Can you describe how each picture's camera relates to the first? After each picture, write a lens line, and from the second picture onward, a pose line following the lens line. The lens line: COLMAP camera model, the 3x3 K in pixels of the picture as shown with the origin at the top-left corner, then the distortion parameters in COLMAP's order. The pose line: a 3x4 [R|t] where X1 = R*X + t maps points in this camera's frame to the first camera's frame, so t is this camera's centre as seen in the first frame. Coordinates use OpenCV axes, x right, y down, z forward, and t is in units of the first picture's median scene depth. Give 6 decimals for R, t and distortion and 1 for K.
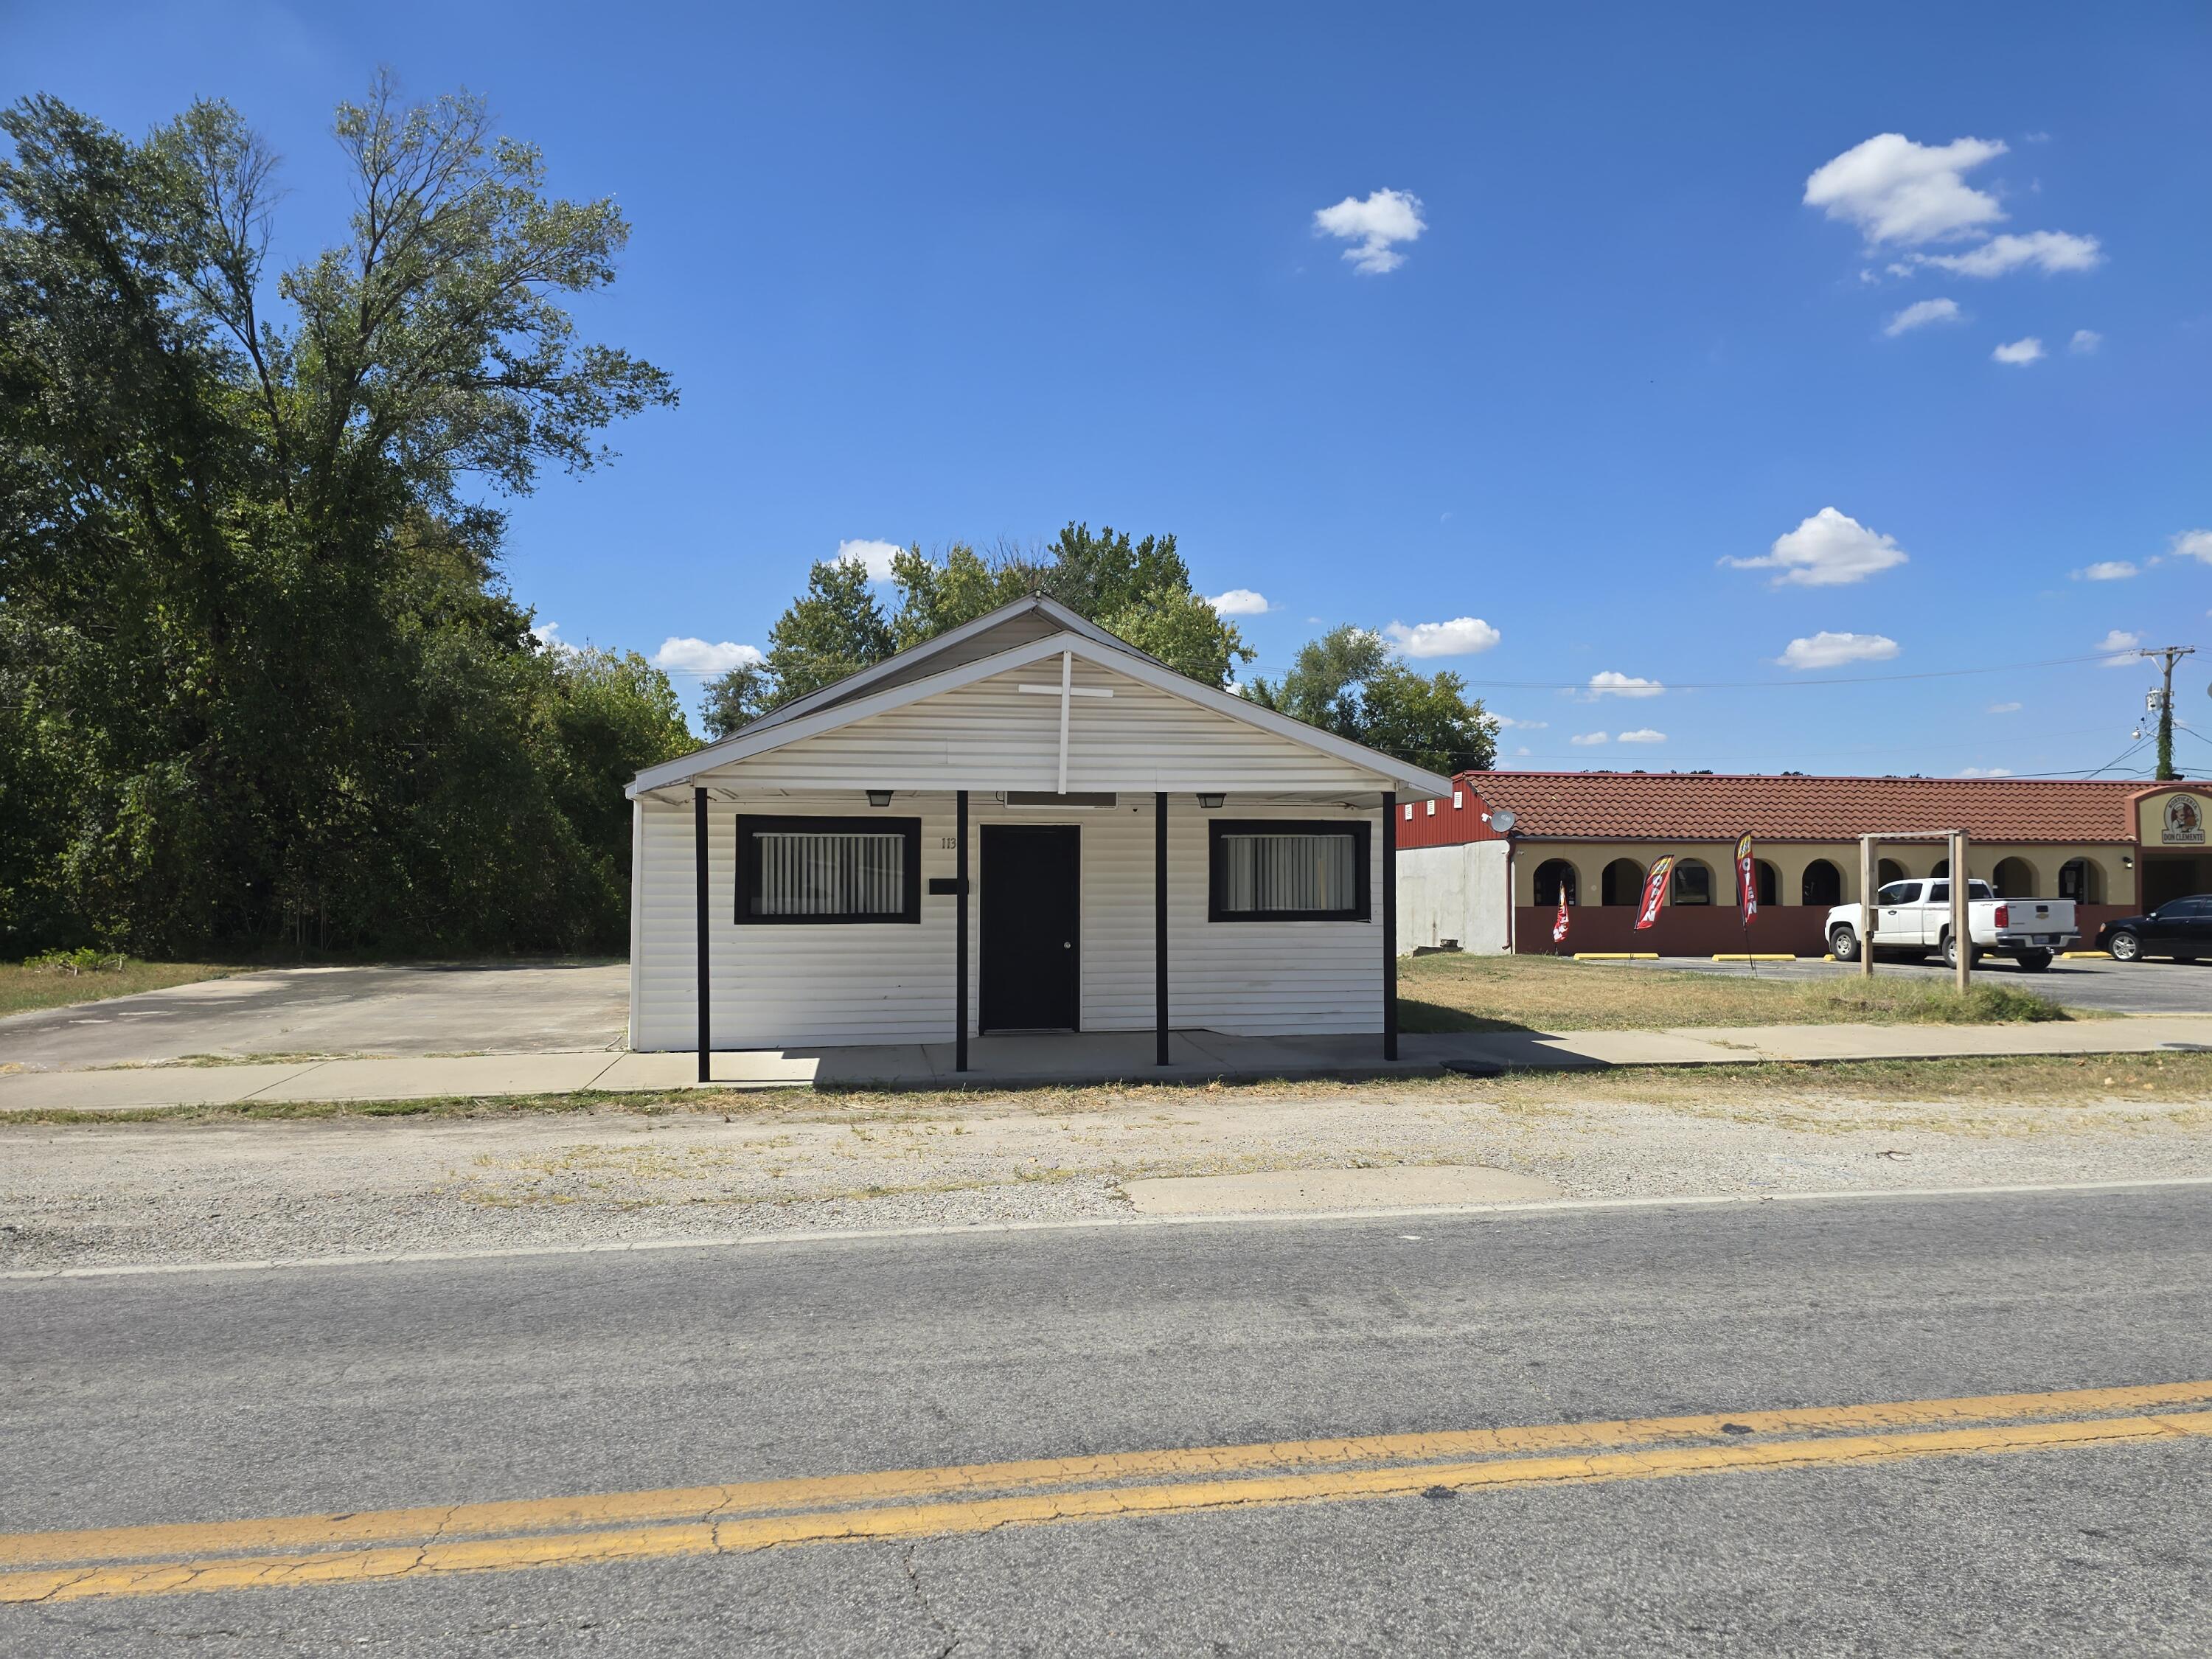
lens RADIAL K [[1472.9, 0, 1141.2], [0, 1472.9, 841.5], [0, 0, 1]] dist [0.085868, -0.095947]
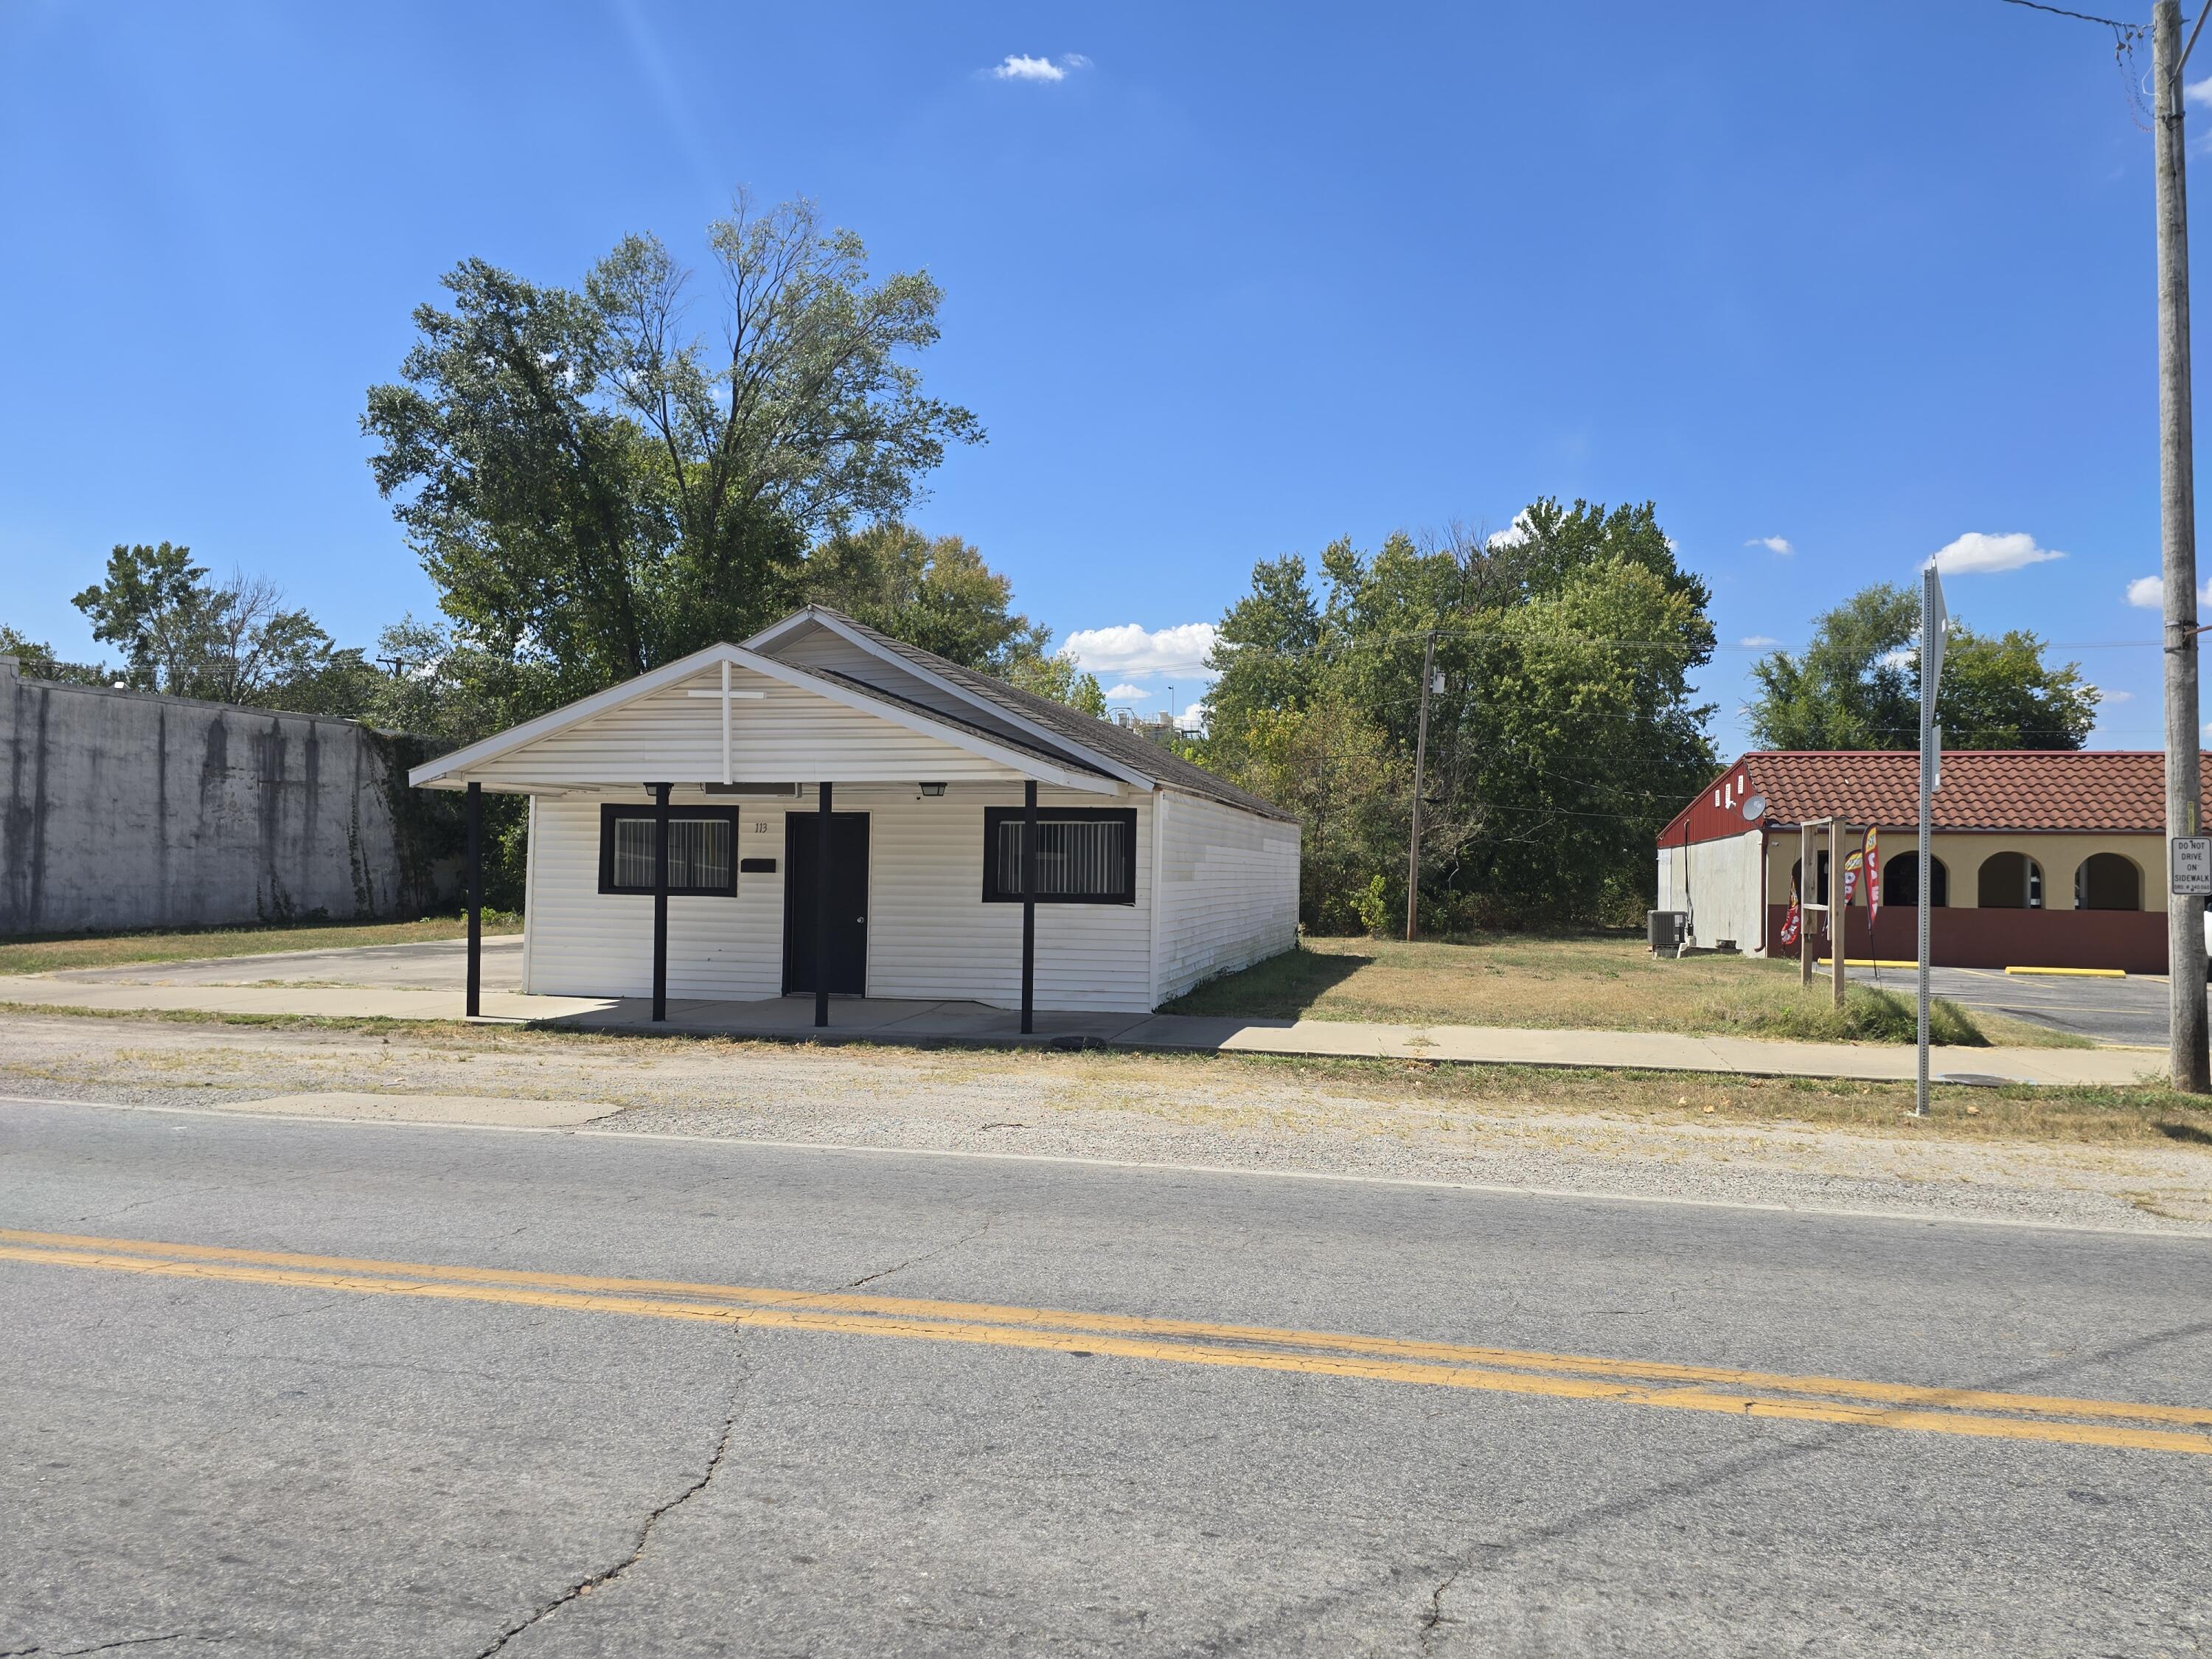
lens RADIAL K [[1472.9, 0, 1141.2], [0, 1472.9, 841.5], [0, 0, 1]] dist [0.085868, -0.095947]
pose [[0.912783, 0.006532, -0.408393, 0.412338], [-0.003597, 0.999962, 0.007955, 0.001066], [0.408429, -0.005792, 0.912772, 0.045688]]
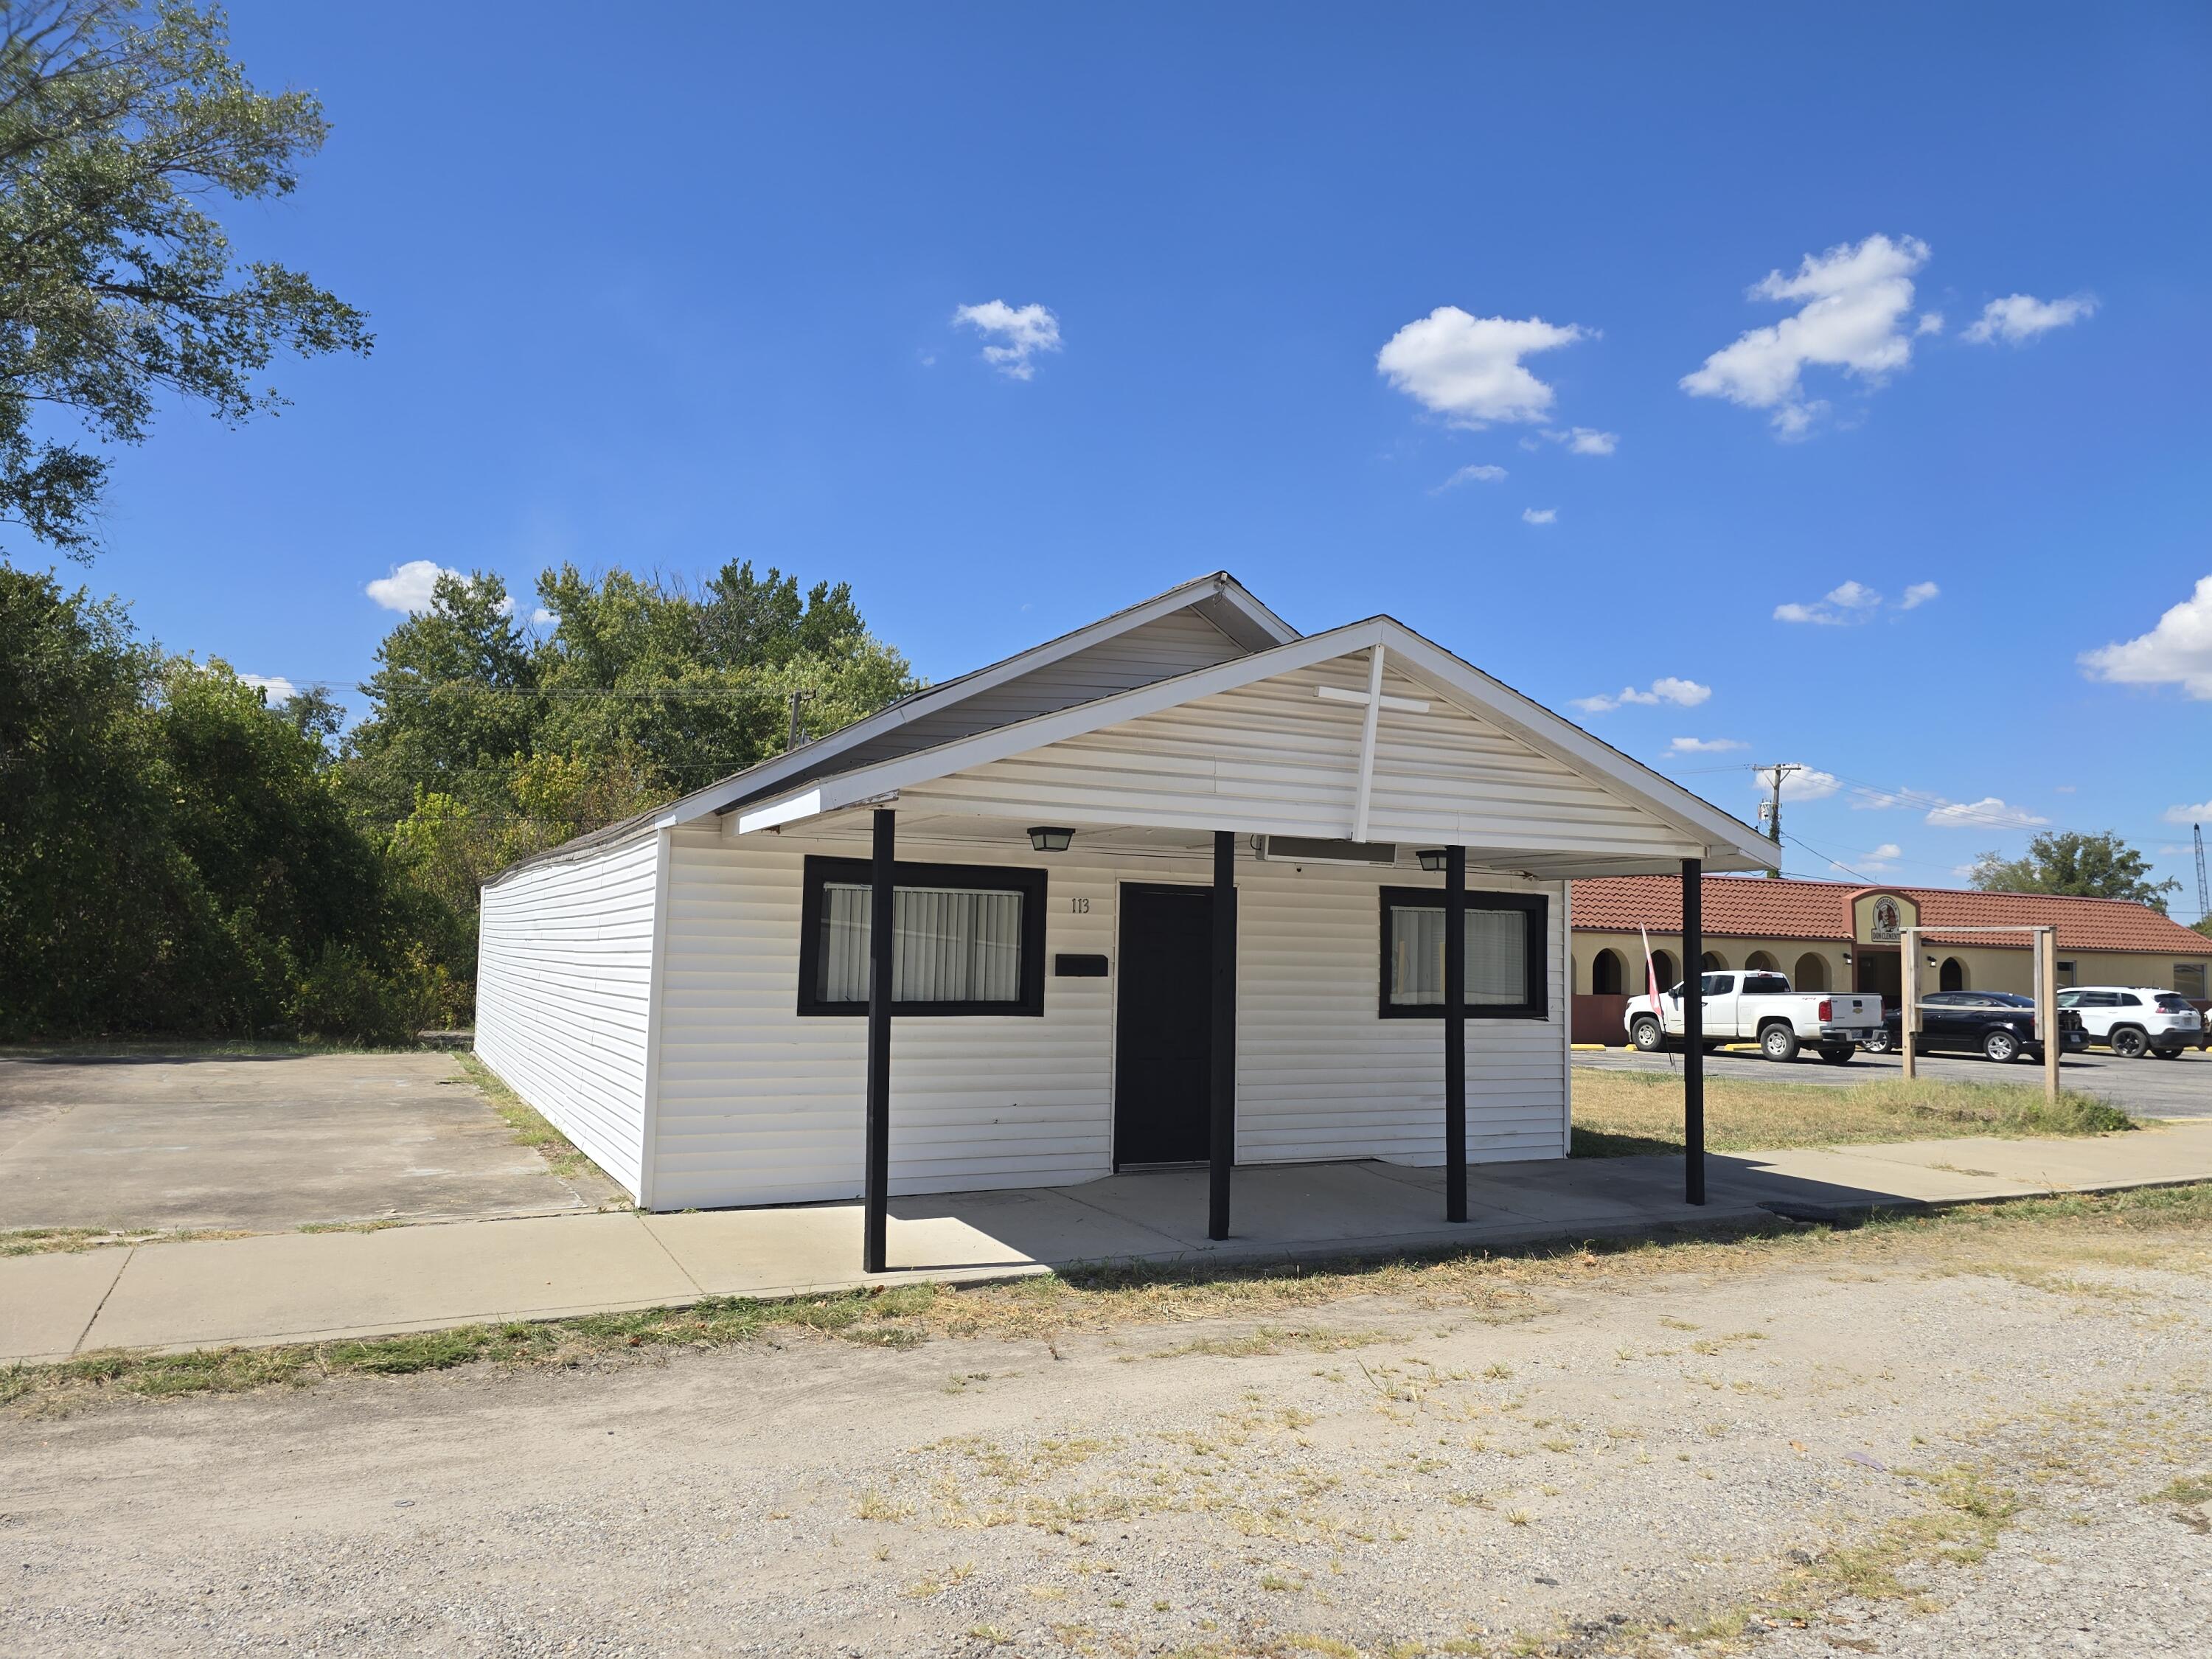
lens RADIAL K [[1472.9, 0, 1141.2], [0, 1472.9, 841.5], [0, 0, 1]] dist [0.085868, -0.095947]
pose [[0.959825, 0.043657, 0.277182, -0.205903], [-0.029827, 0.998100, -0.053918, 0.005226], [-0.279009, 0.043484, 0.959303, 0.197092]]
